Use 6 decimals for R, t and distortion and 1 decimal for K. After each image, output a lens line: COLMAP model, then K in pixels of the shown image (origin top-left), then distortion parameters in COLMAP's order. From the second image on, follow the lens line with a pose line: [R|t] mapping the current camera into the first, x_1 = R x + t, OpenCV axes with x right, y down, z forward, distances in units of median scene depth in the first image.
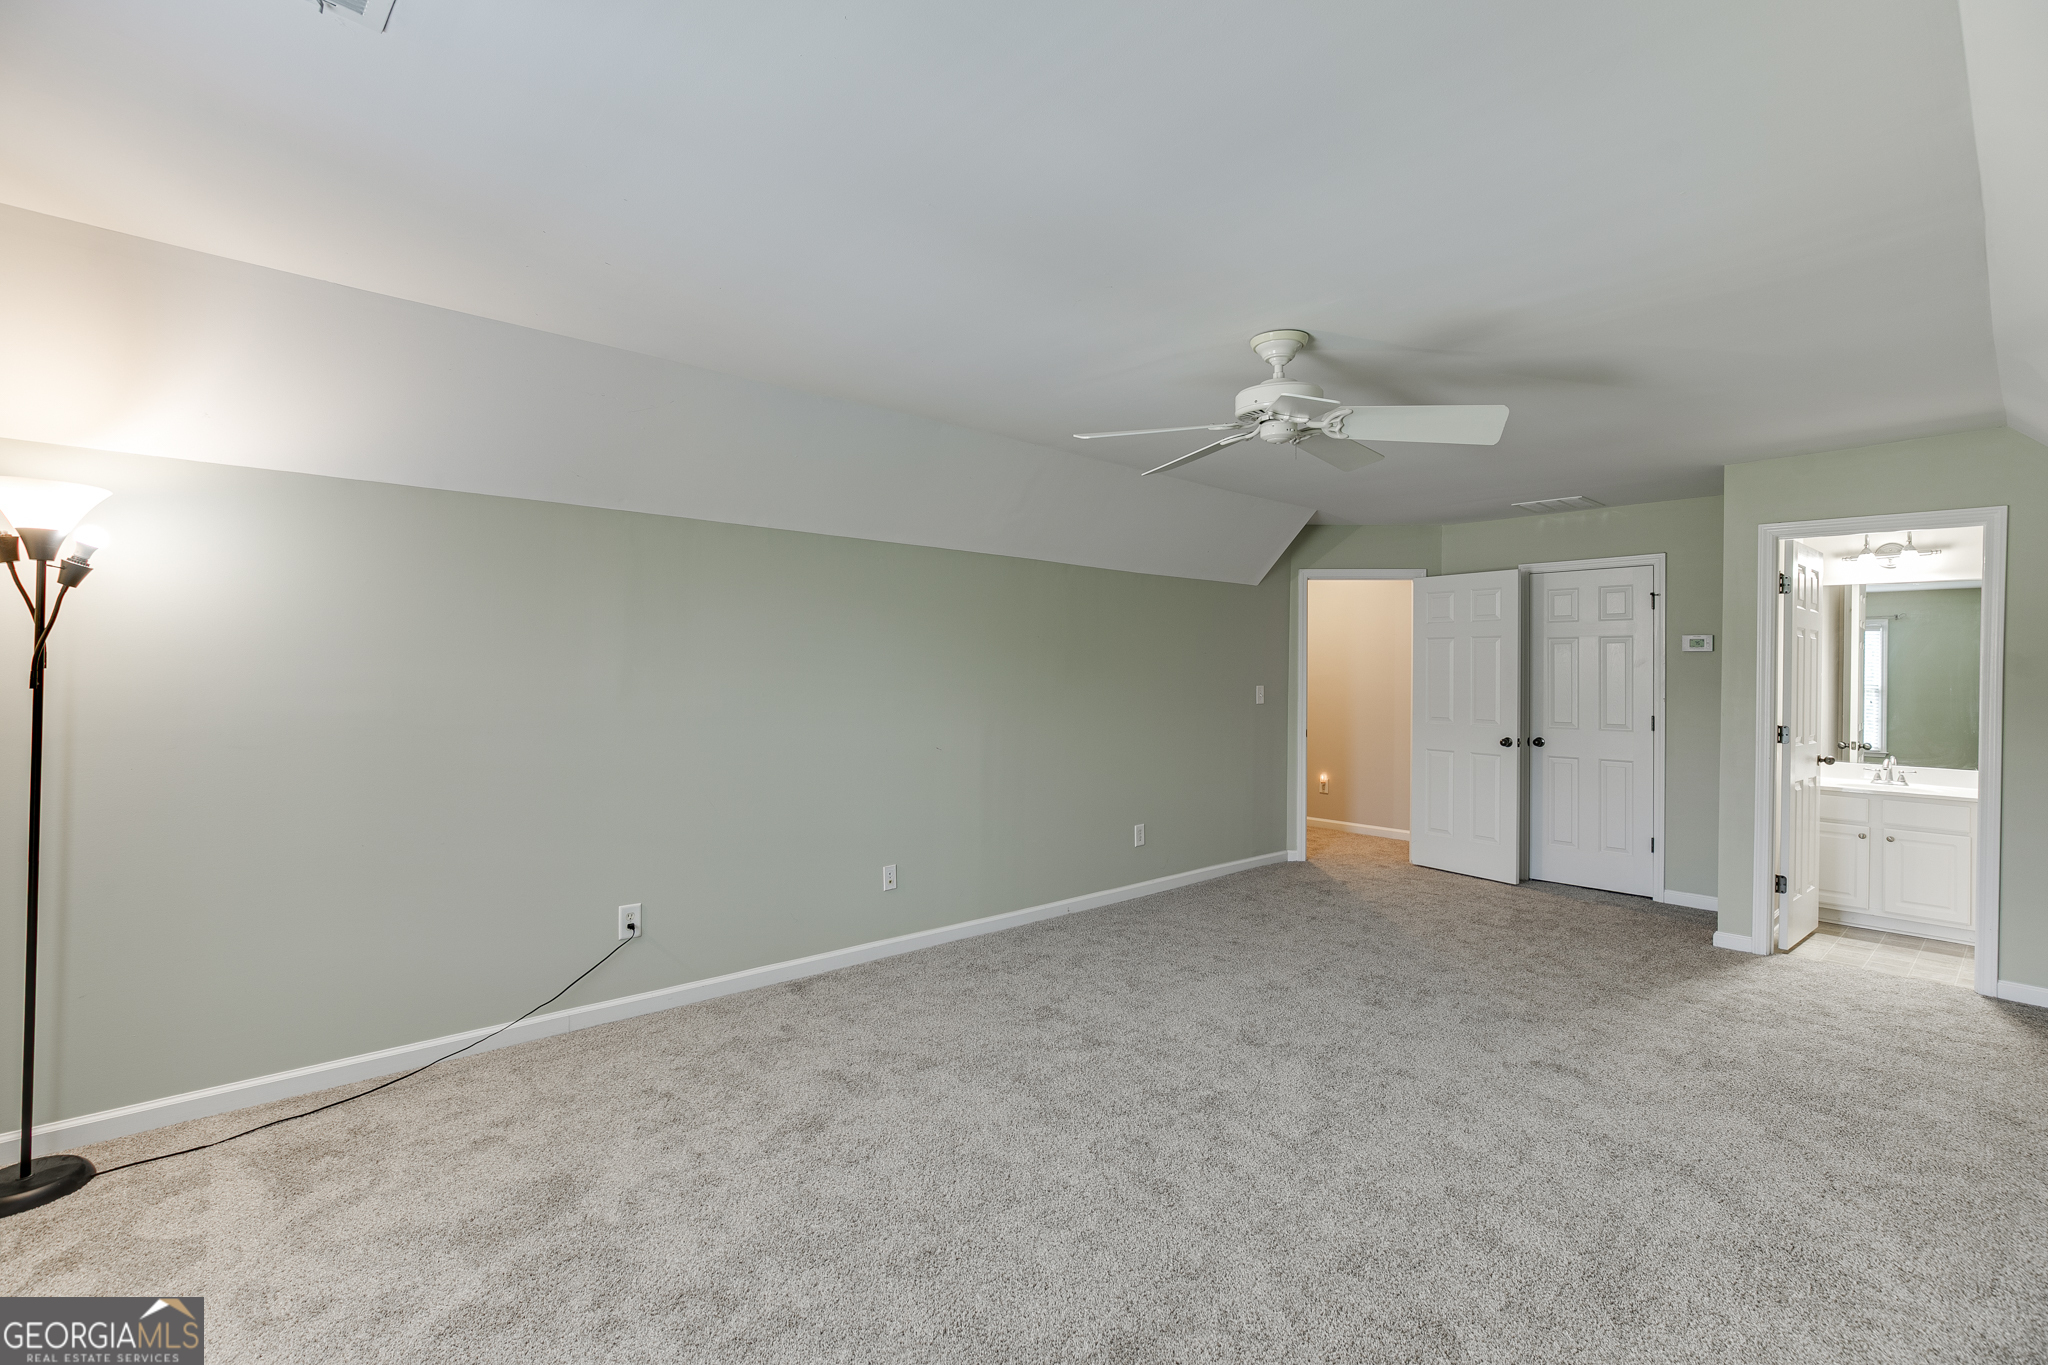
lens RADIAL K [[925.6, 0, 1023.7], [0, 925.6, 674.8], [0, 0, 1]] dist [0.000908, -0.000045]
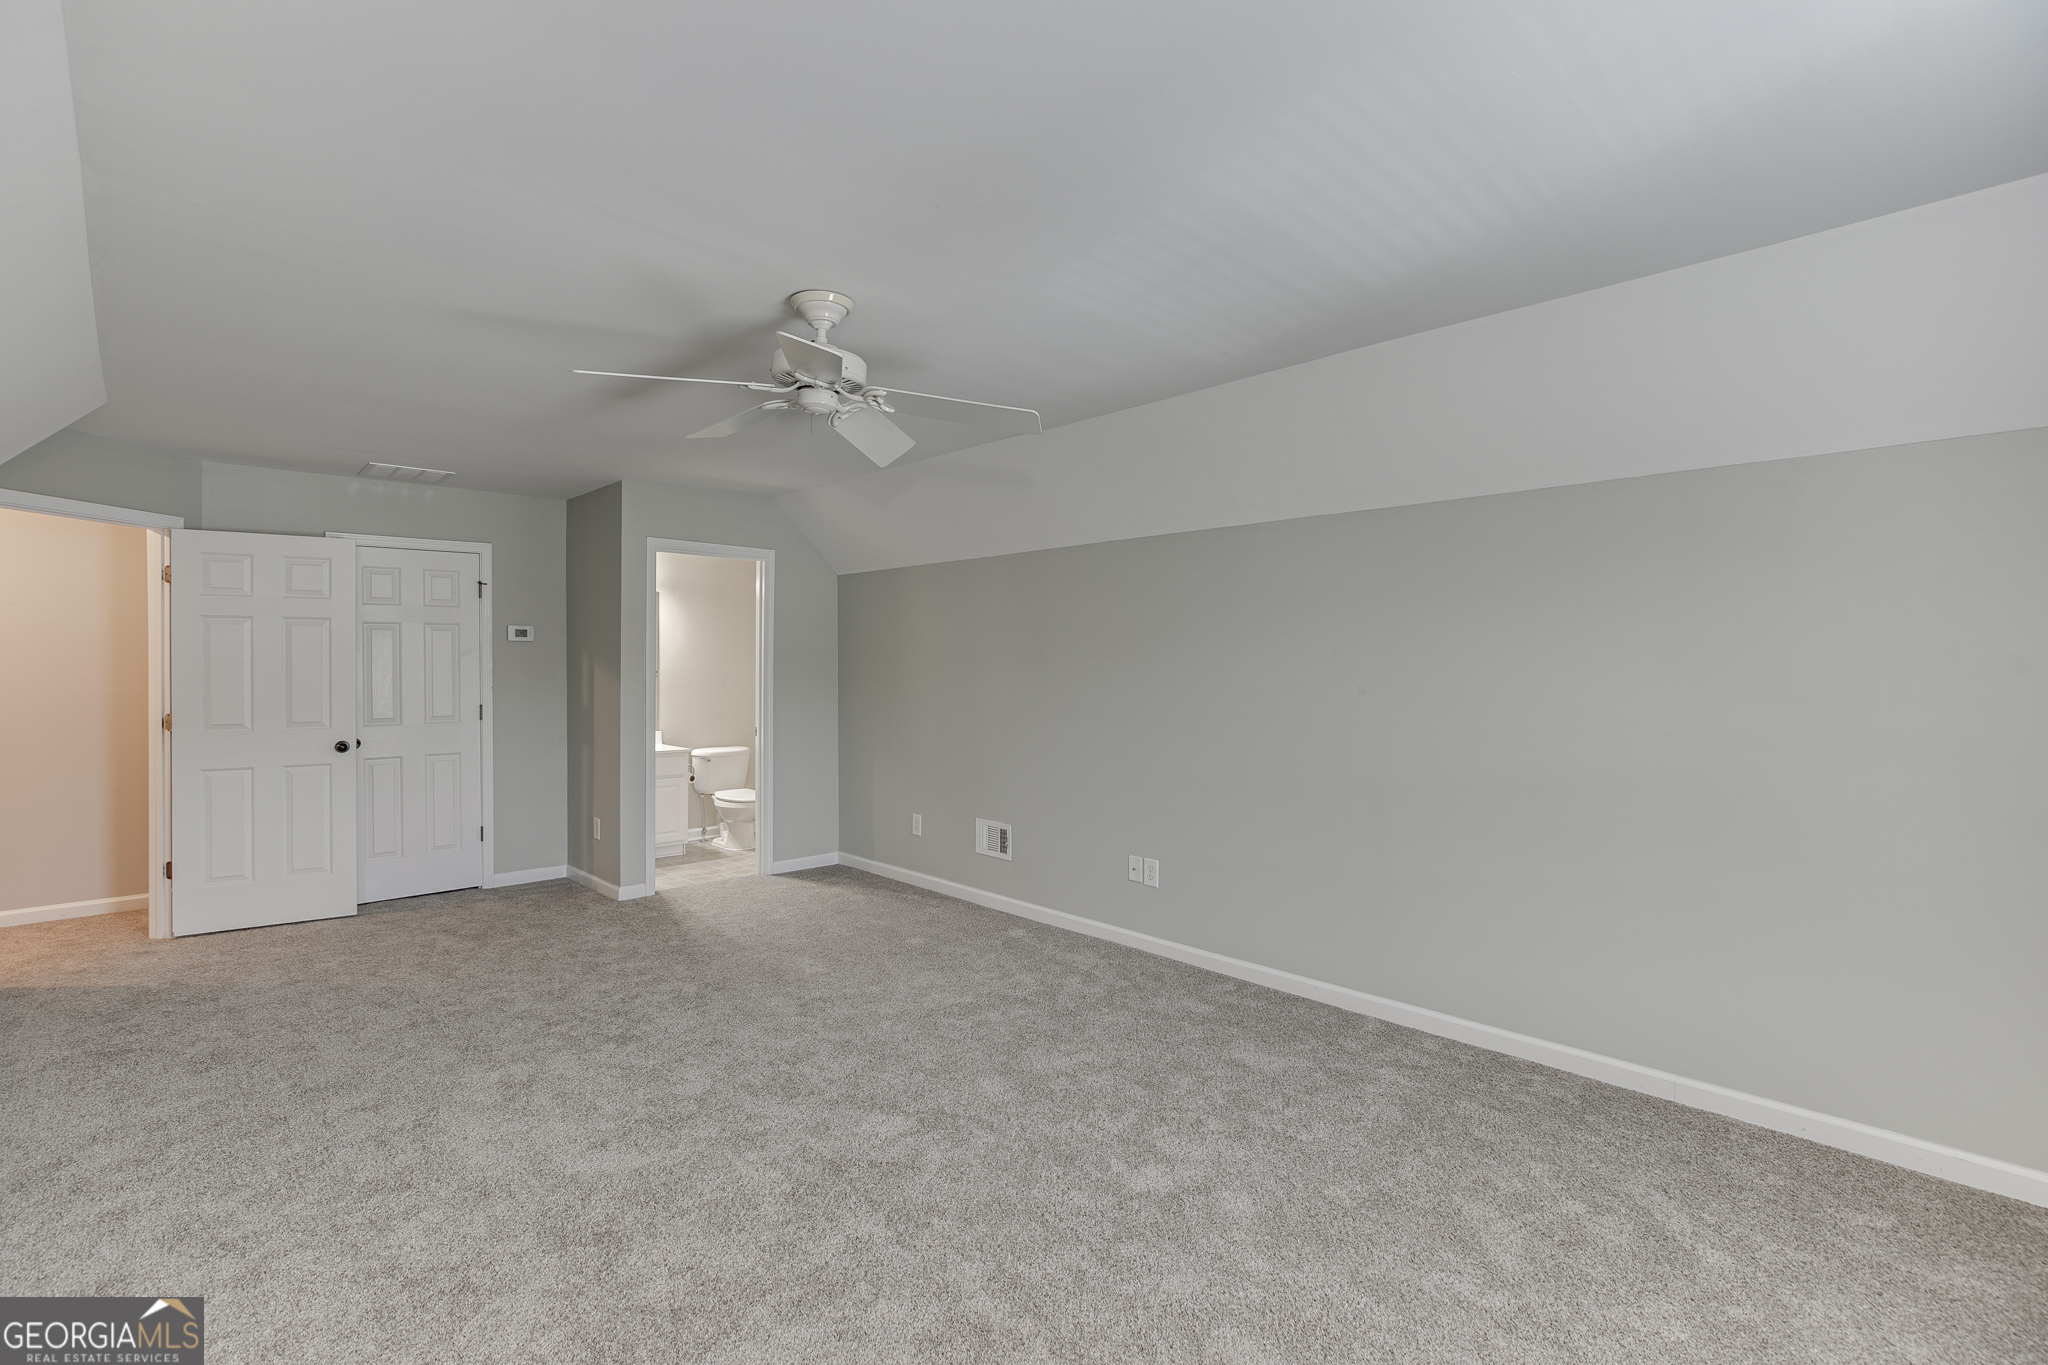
lens RADIAL K [[1014.1, 0, 1024.1], [0, 1014.1, 670.4], [0, 0, 1]] dist [-0.000469, -0.000153]
pose [[0.018930, -0.017744, 0.999663, -0.389377], [0.002345, 0.999841, 0.017703, -0.010883], [-0.999818, 0.002009, 0.018968, 0.389669]]
